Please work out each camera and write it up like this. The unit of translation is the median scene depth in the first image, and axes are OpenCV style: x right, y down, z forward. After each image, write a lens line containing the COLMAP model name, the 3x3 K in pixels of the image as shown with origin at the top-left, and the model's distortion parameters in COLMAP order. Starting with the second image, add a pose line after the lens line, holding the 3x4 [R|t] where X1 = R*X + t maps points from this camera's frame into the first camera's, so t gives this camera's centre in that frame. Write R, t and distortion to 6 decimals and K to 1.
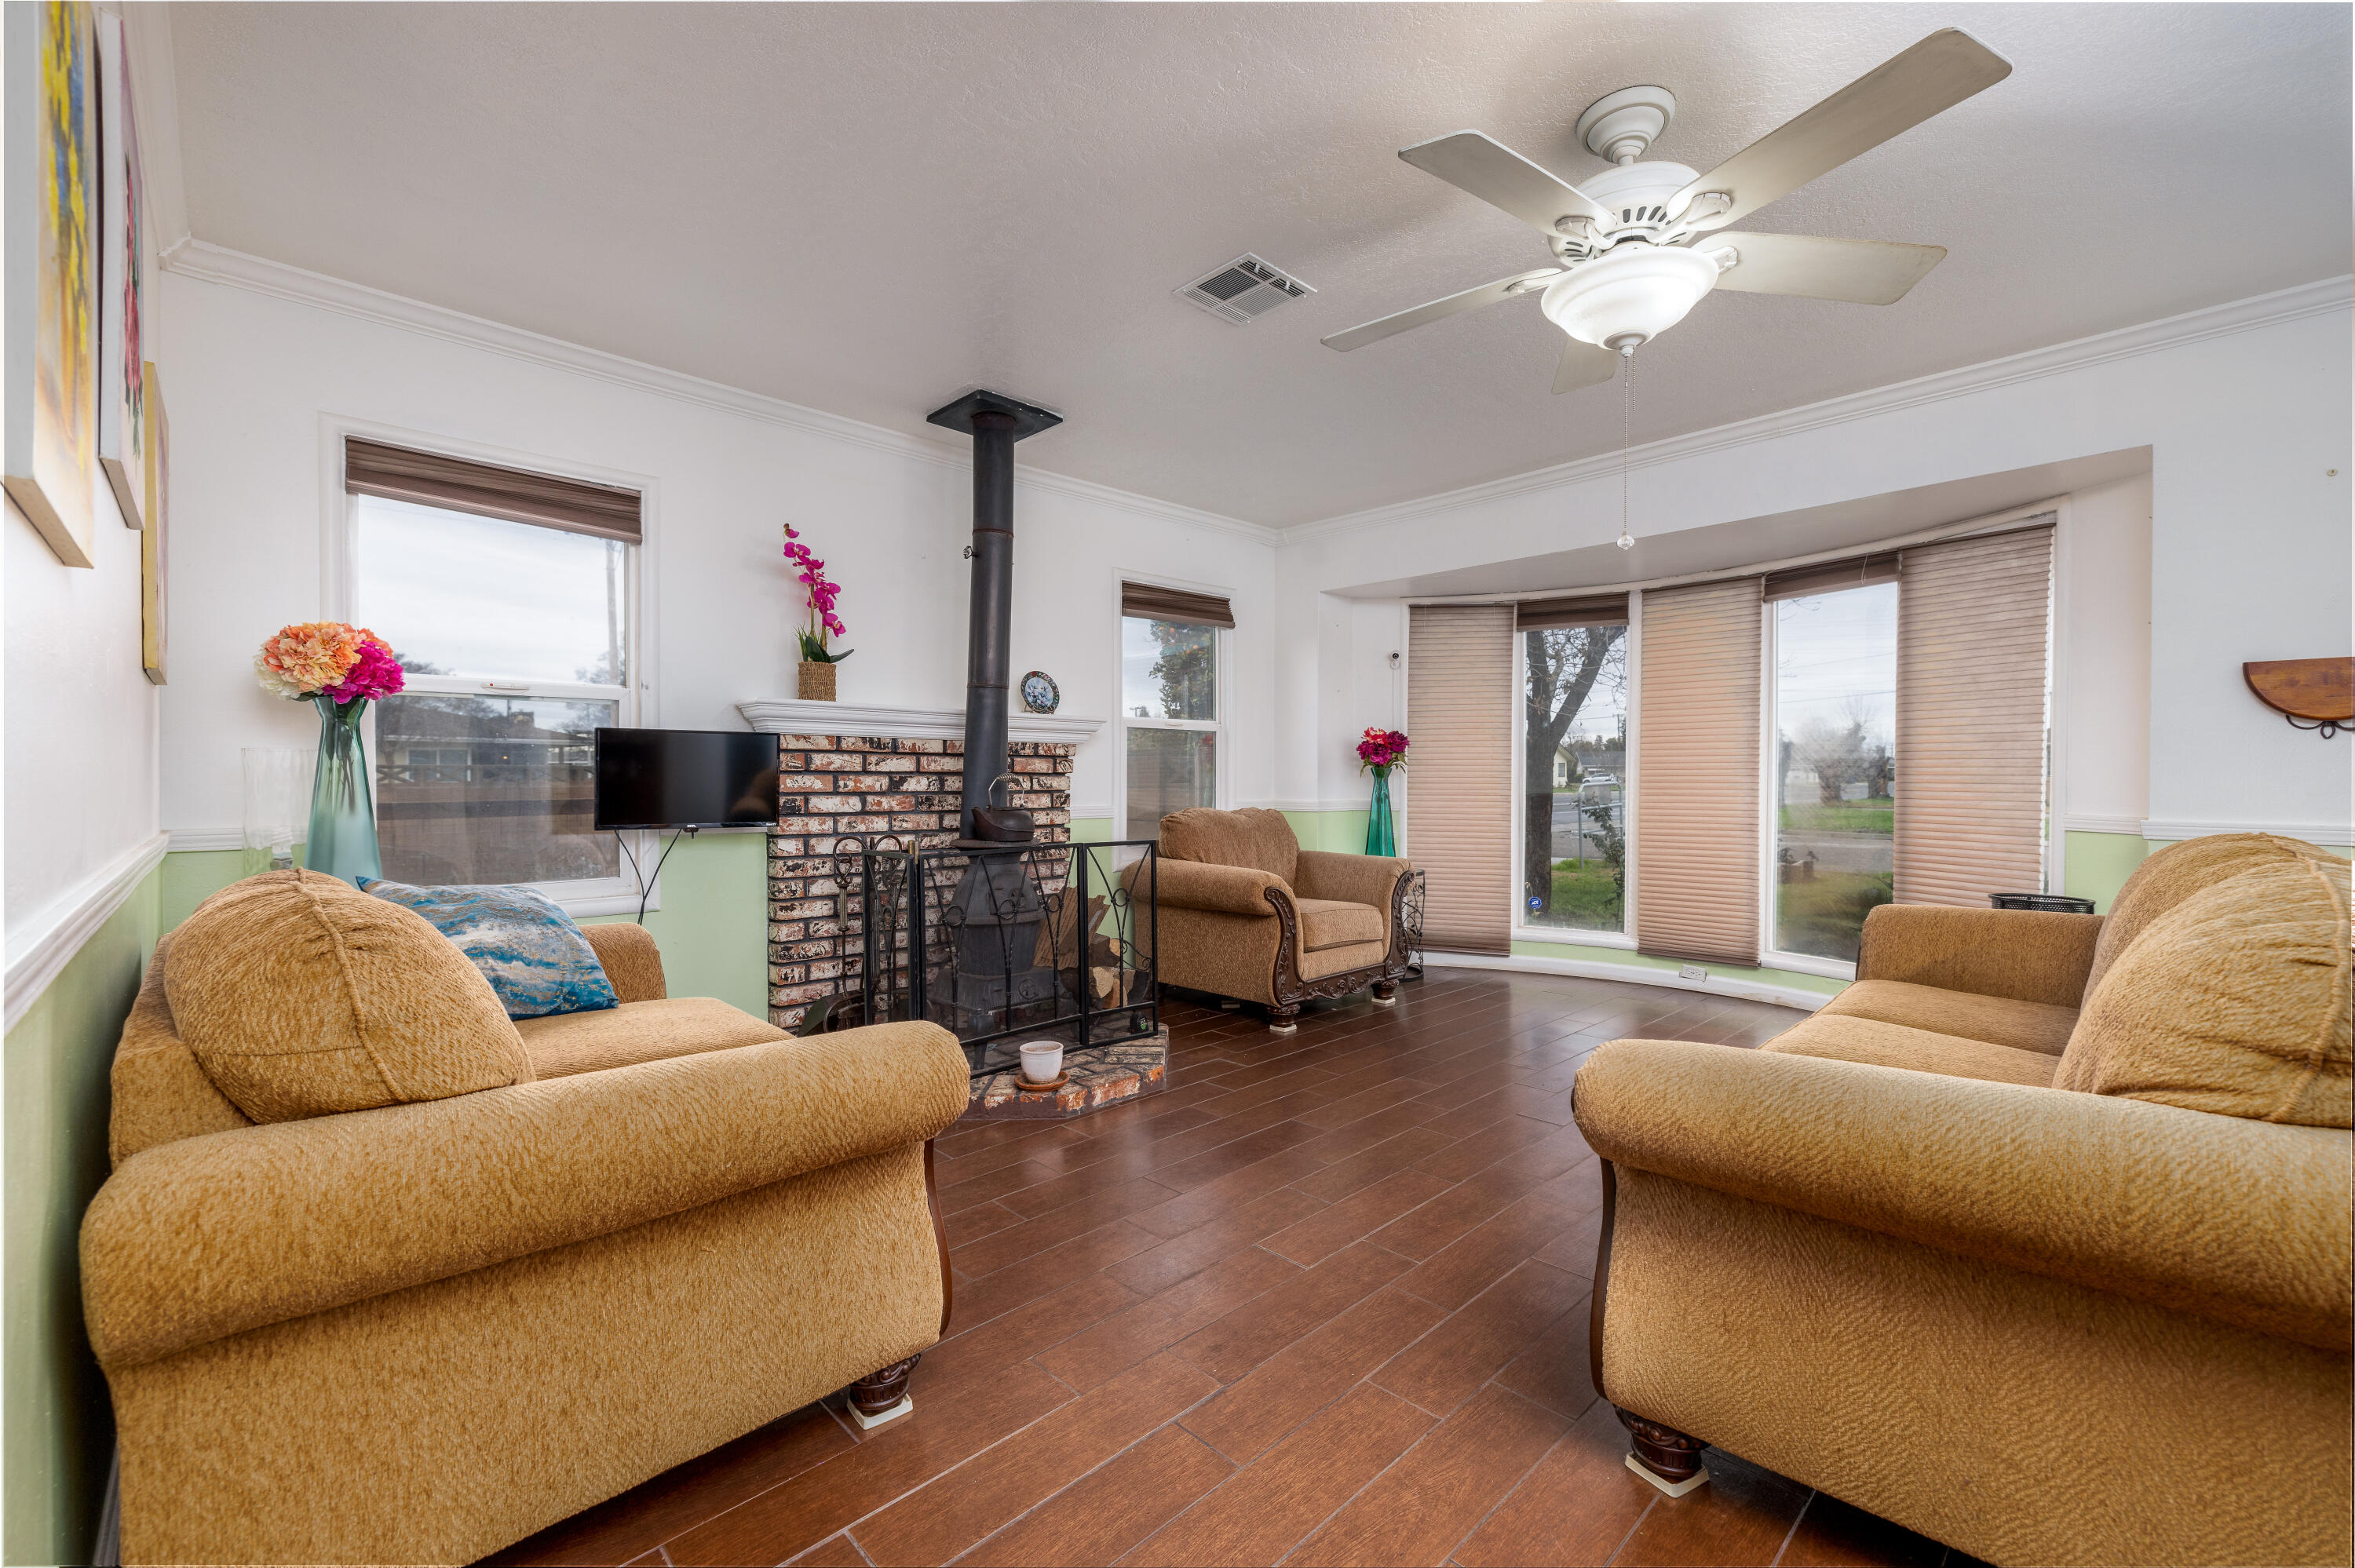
lens RADIAL K [[985.8, 0, 1186.2], [0, 985.8, 785.5], [0, 0, 1]] dist [0.001444, -0.000032]
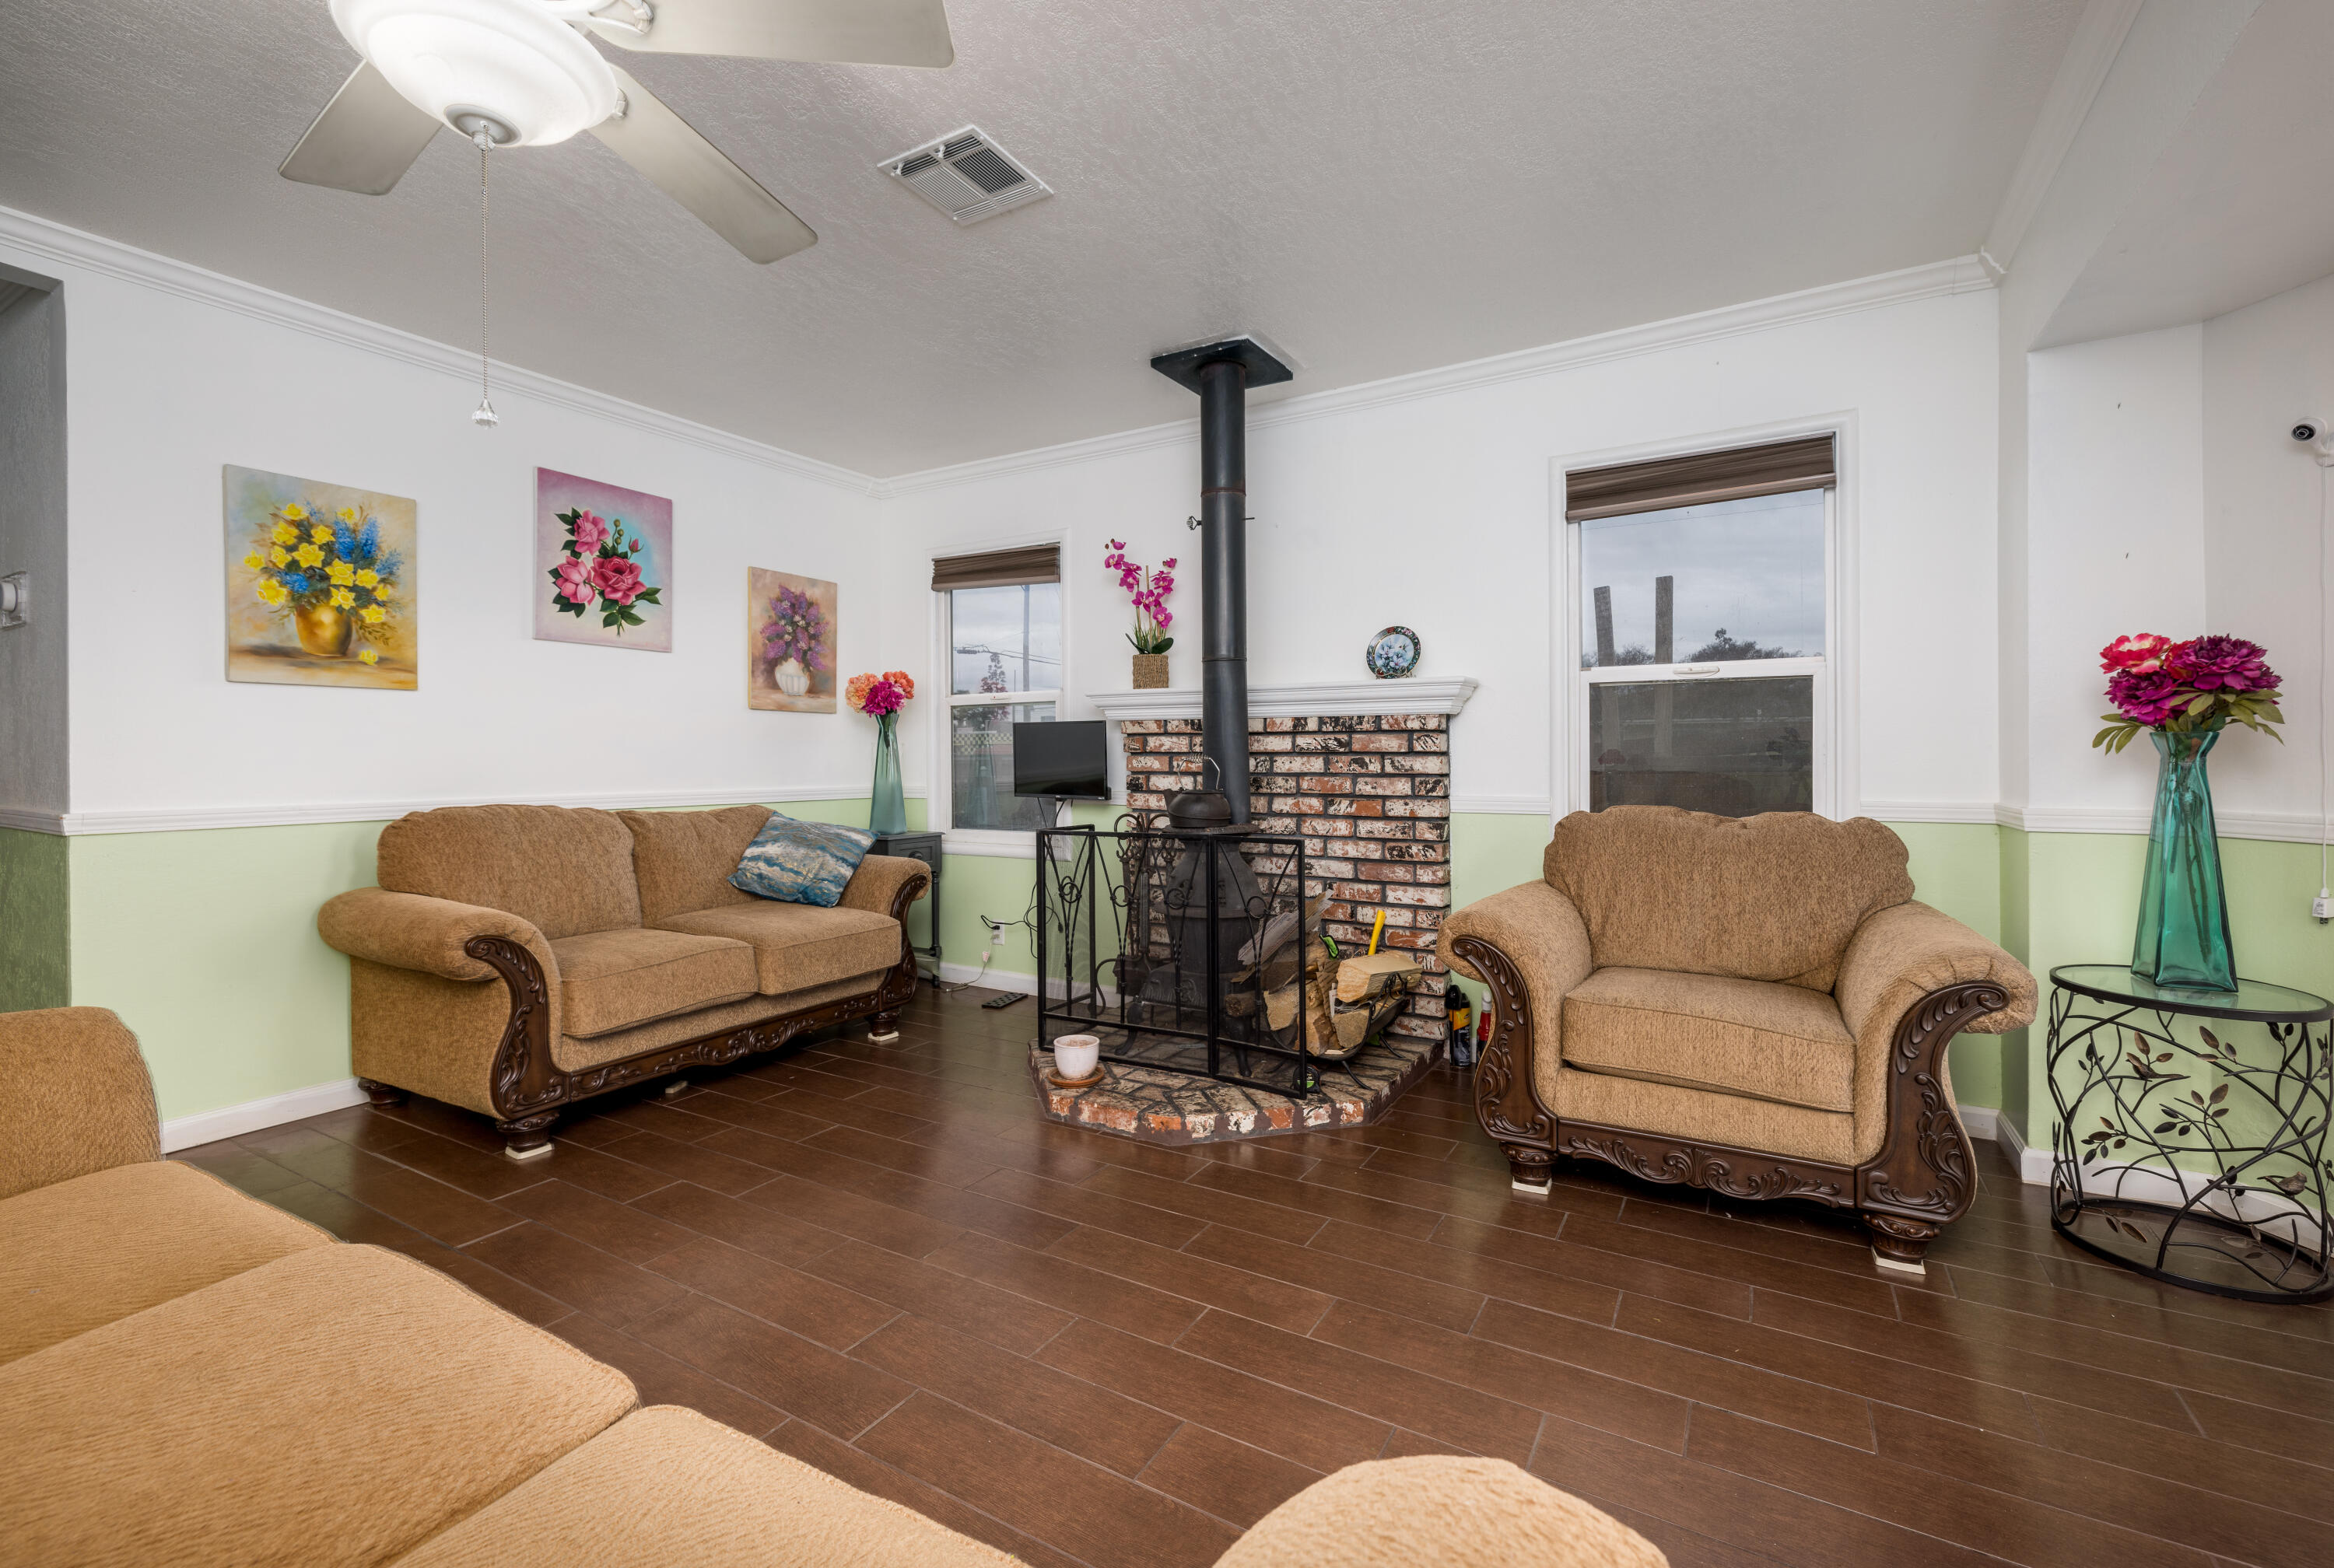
lens RADIAL K [[991.3, 0, 1165.4], [0, 991.3, 755.6], [0, 0, 1]] dist [-0.000896, -0.000042]
pose [[0.260088, -0.004473, -0.965575, 0.678857], [-0.005741, 0.999964, -0.006178, -0.004316], [0.965568, 0.007150, 0.260053, 0.704595]]
